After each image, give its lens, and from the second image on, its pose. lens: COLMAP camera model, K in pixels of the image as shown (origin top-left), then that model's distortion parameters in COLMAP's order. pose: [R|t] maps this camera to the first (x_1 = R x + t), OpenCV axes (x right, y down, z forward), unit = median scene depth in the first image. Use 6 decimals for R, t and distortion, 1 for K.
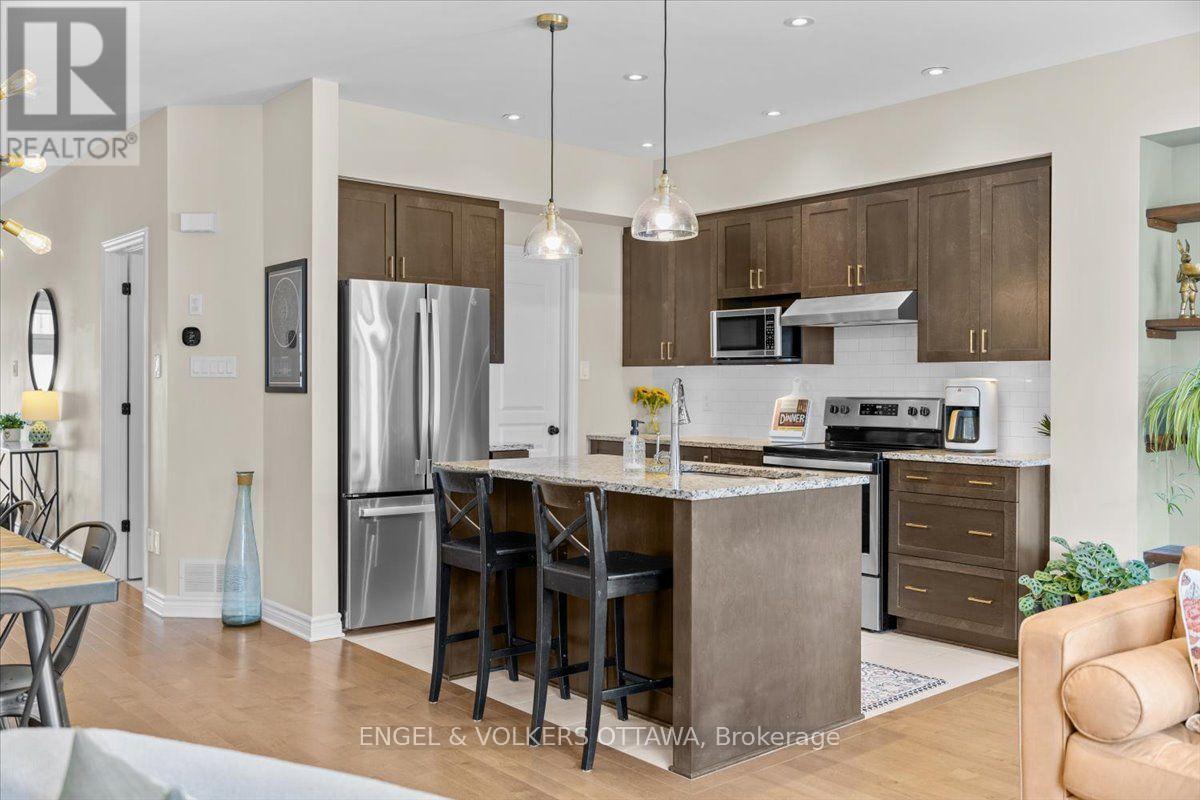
lens RADIAL K [[1008.4, 0, 592.8], [0, 1008.4, 405.7], [0, 0, 1]] dist [0.041020, 0.011837]
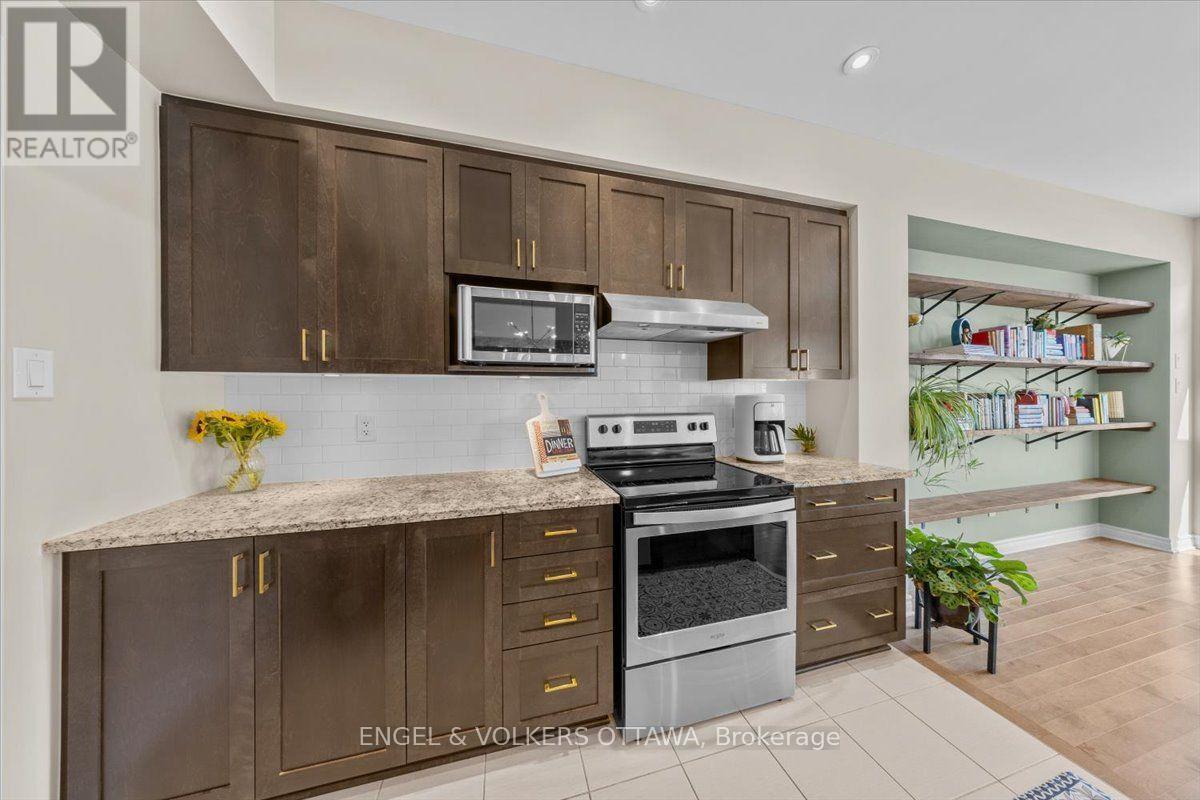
lens RADIAL K [[349.7, 0, 599.1], [0, 349.7, 400.4], [0, 0, 1]] dist [-0.002122, -0.000244]
pose [[0.426401, -0.008004, 0.904499, -0.044350], [0.025017, 0.999683, -0.002948, -0.022873], [-0.904188, 0.023885, 0.426466, 0.952875]]
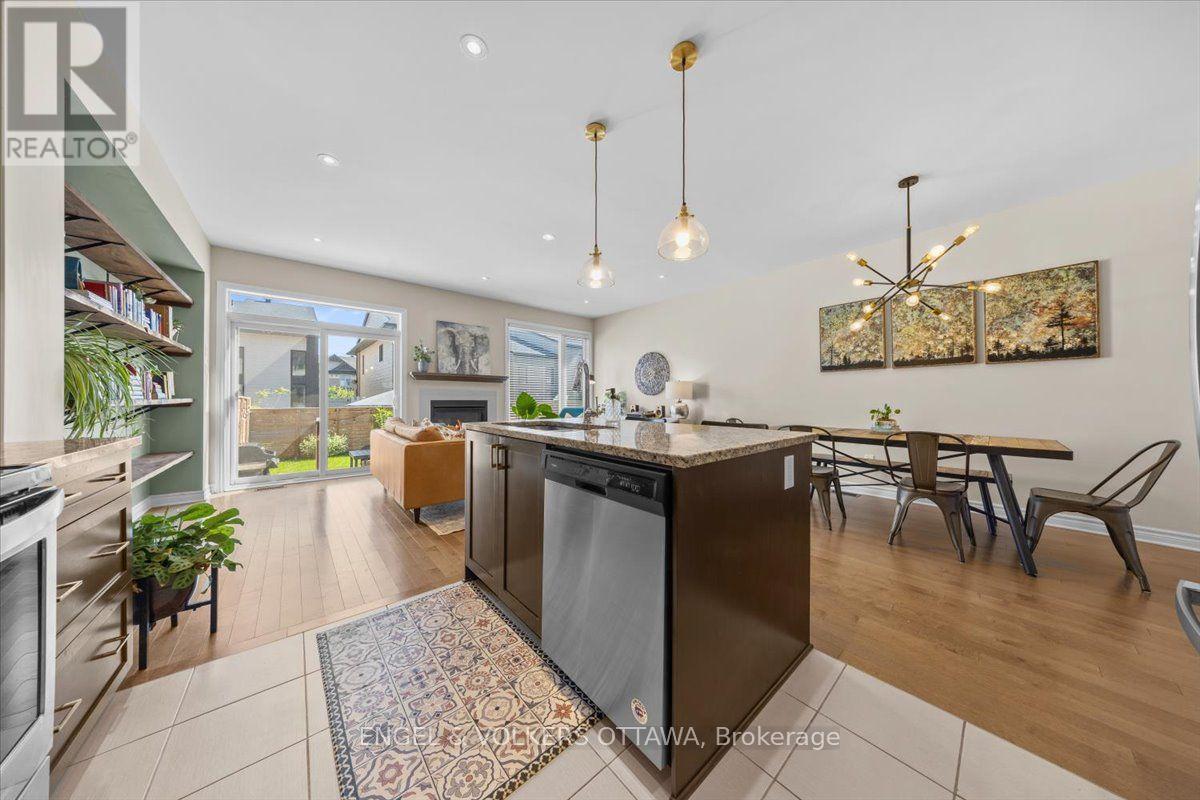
lens RADIAL K [[357.8, 0, 599.2], [0, 357.8, 398.7], [0, 0, 1]] dist [0.000337, -0.000913]
pose [[-0.999986, -0.004252, -0.003216, 0.045365], [-0.004309, 0.999825, 0.018187, 0.014101], [0.003138, 0.018201, -0.999829, 1.079610]]
